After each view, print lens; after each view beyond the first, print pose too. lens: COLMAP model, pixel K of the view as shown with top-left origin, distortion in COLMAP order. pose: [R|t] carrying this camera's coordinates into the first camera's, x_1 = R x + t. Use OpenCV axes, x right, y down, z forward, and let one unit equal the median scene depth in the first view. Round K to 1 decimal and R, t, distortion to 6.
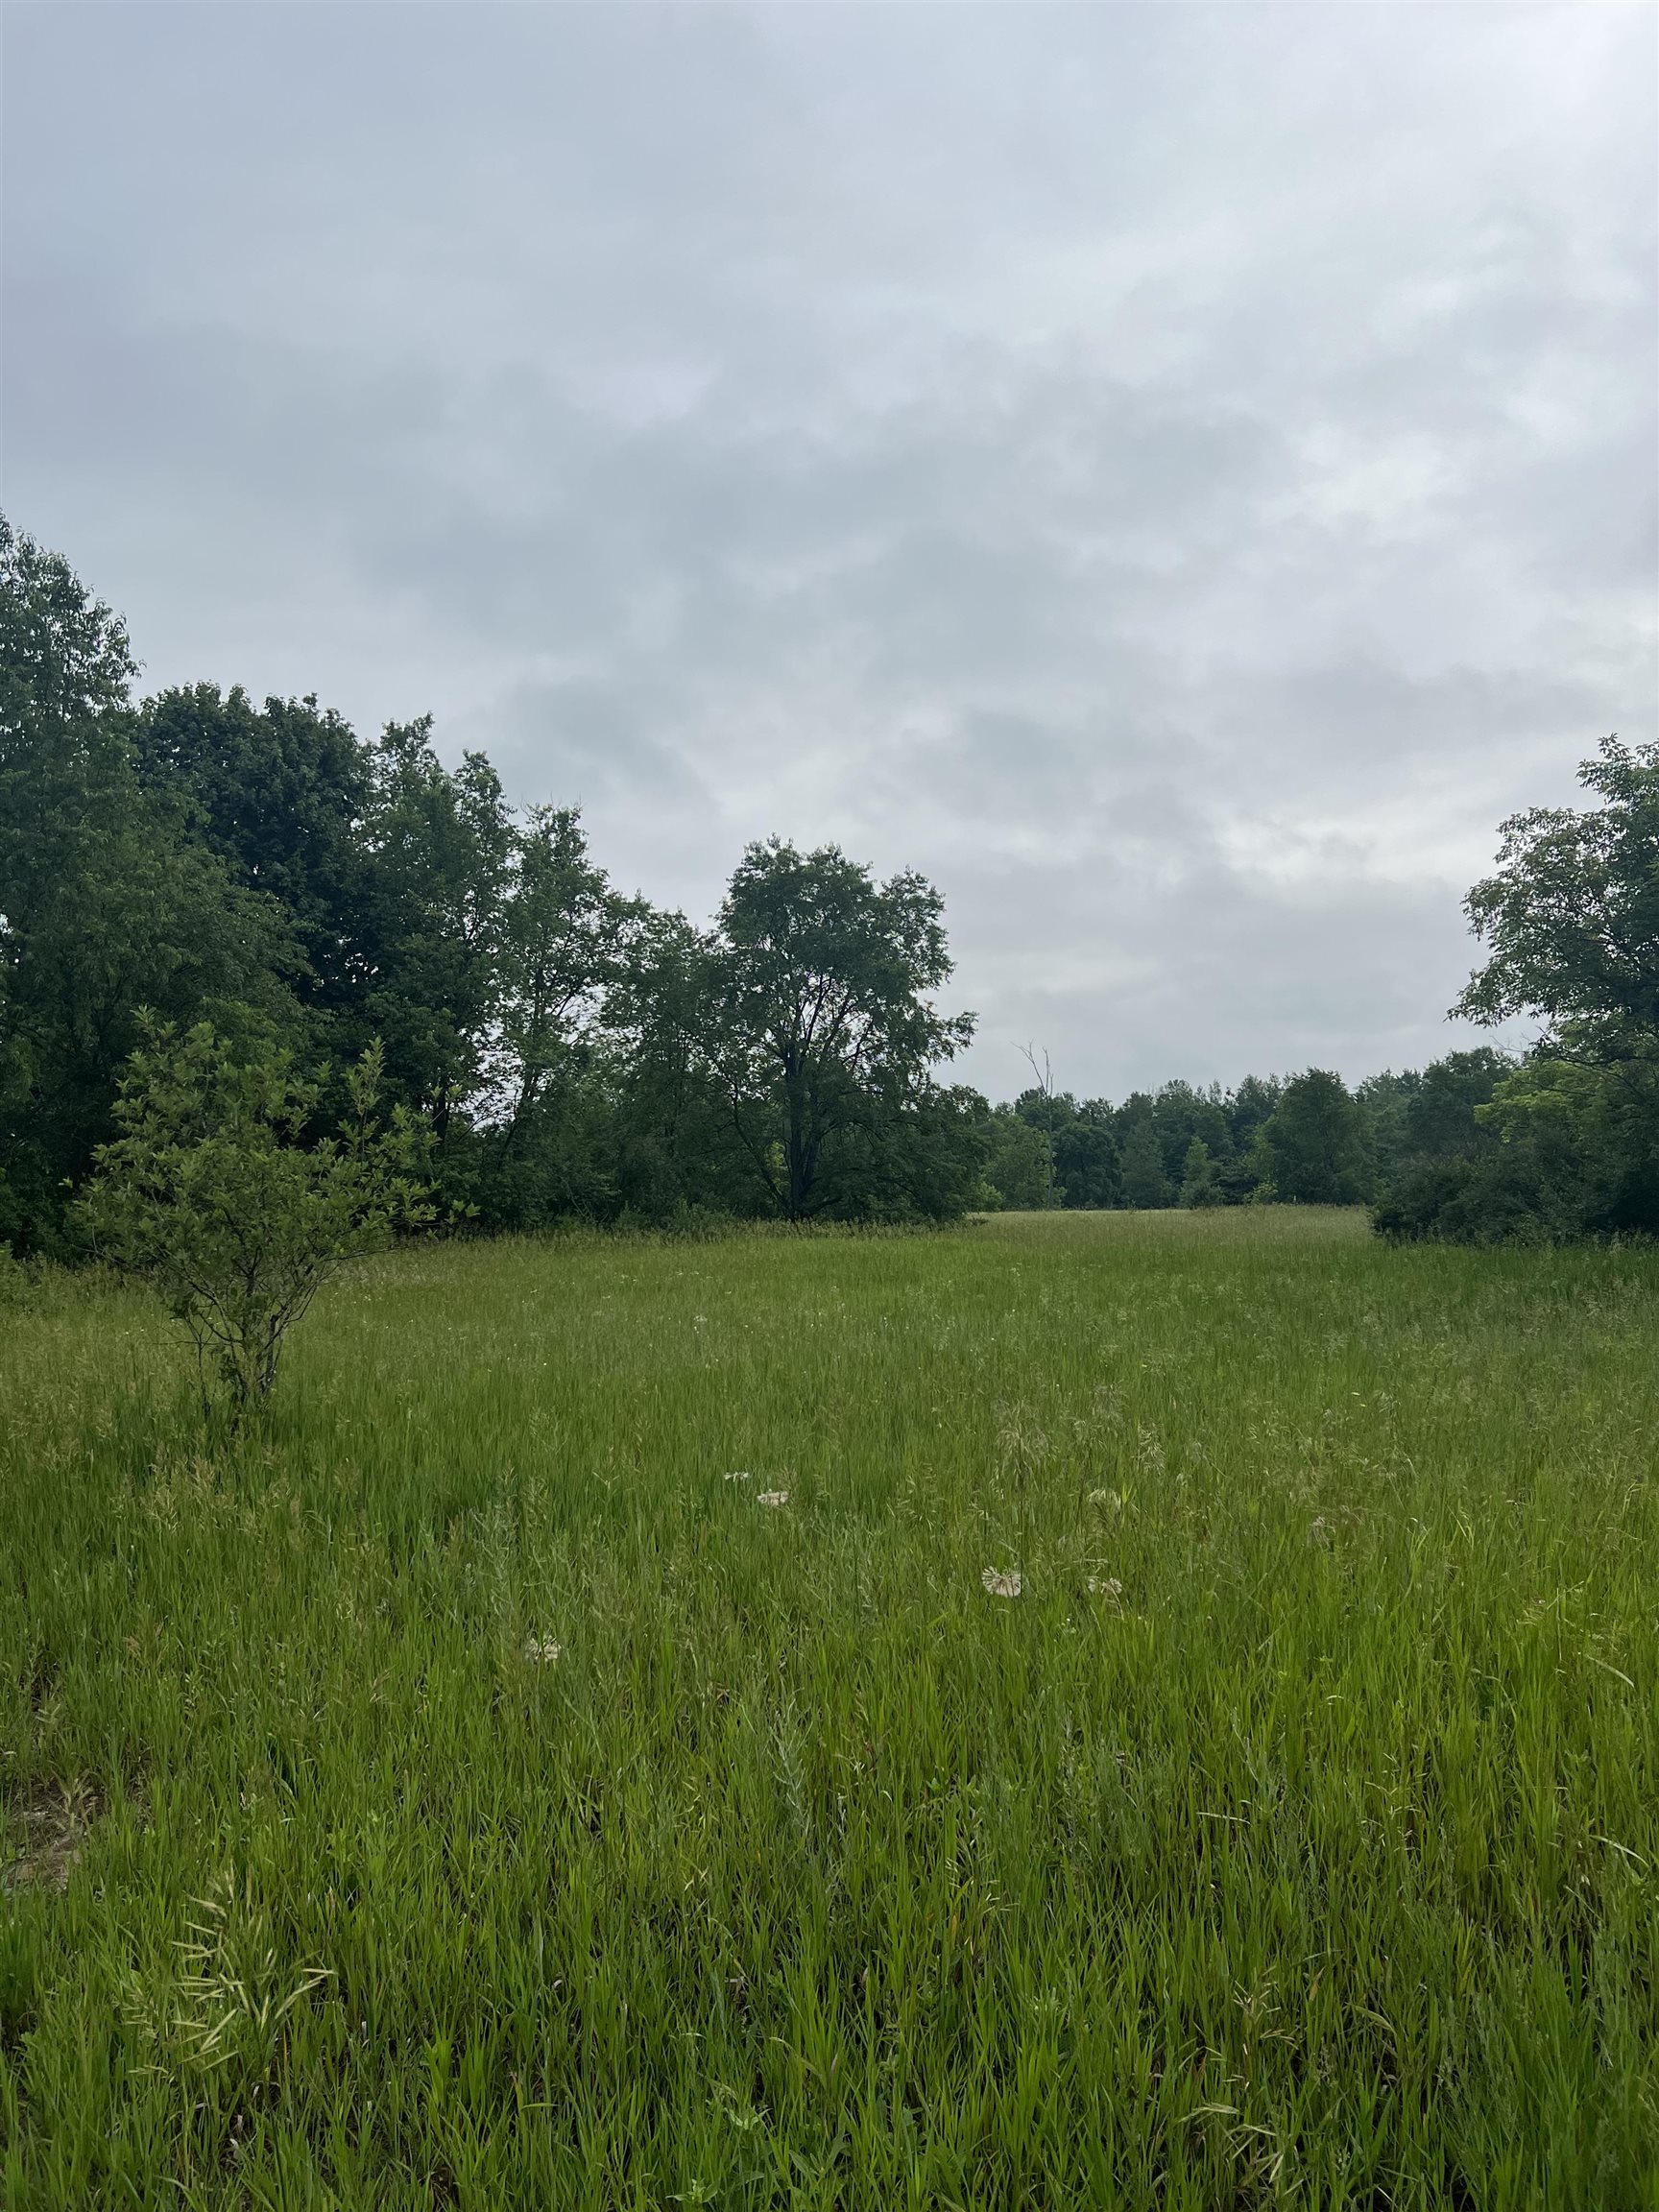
lens RADIAL K [[1329.4, 0, 831.7], [0, 1329.4, 1053.4], [0, 0, 1]] dist [0.002482, -0.000694]
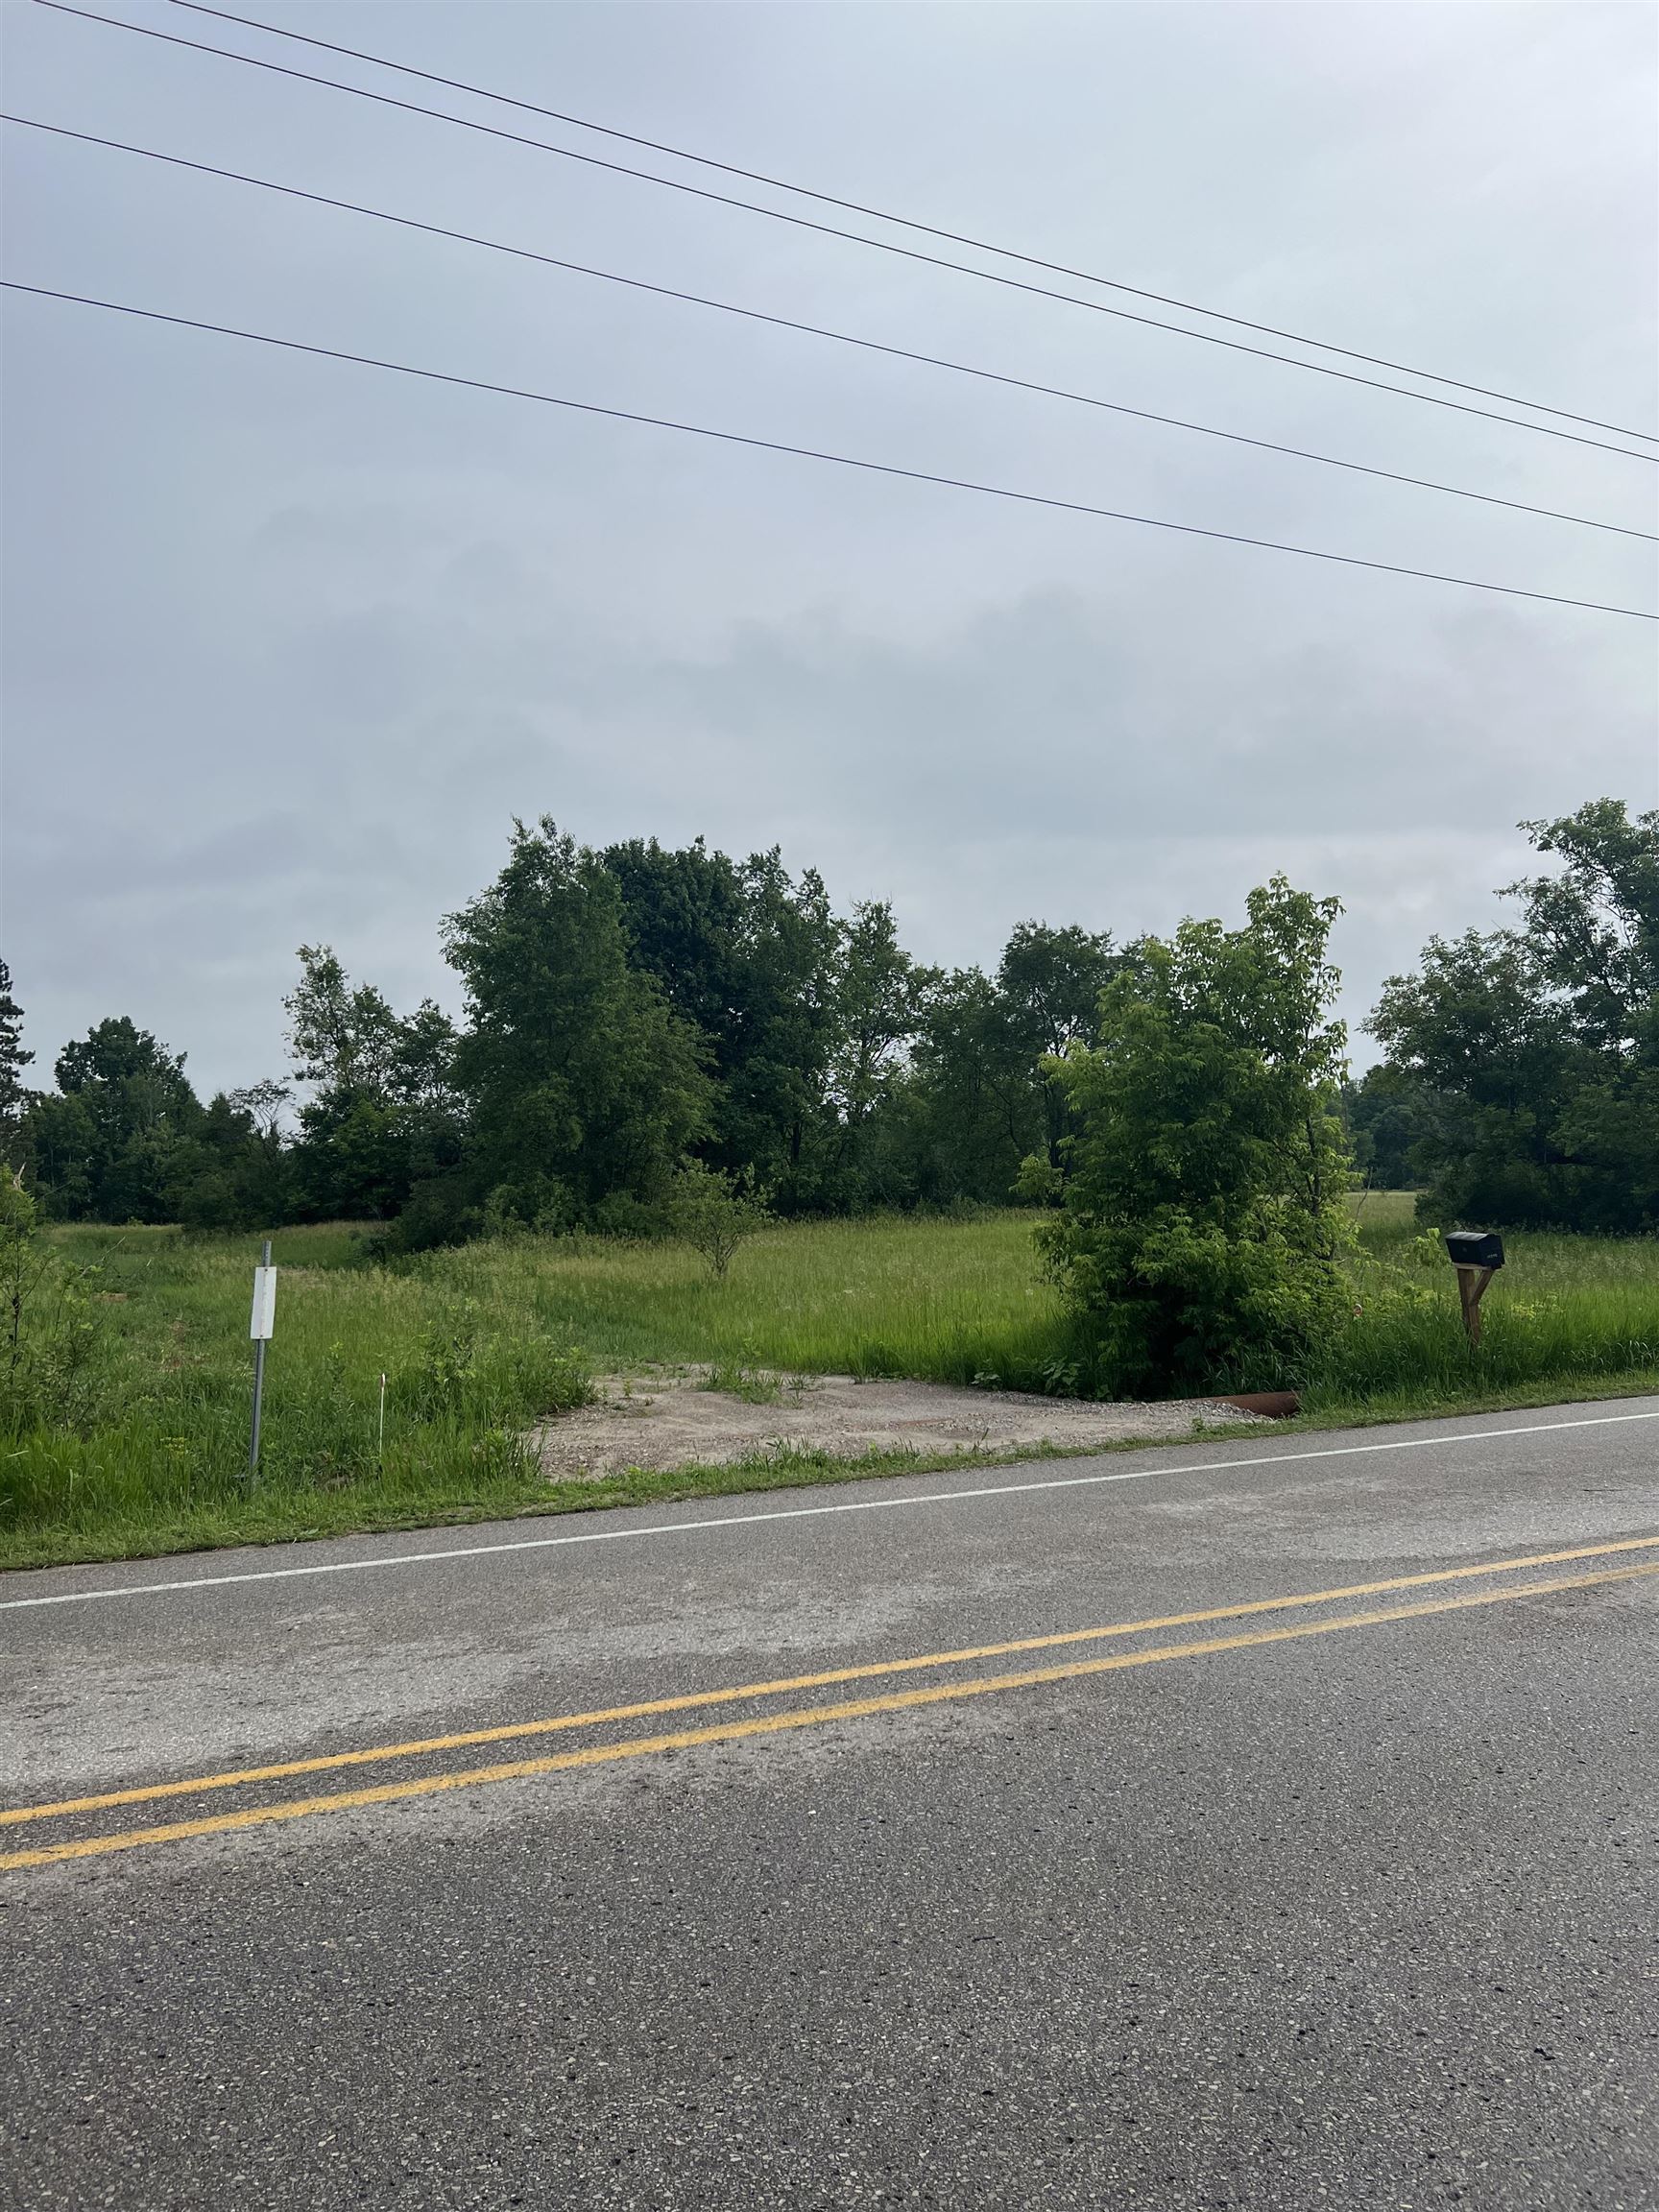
lens RADIAL K [[1691.5, 0, 829.5], [0, 1691.5, 1106.0], [0, 0, 1]] dist [0.025467, -0.005226]
pose [[0.958372, -0.010769, -0.285319, 0.242197], [0.032501, 0.996908, 0.071541, -0.105091], [0.283666, -0.077836, 0.955759, -0.685303]]
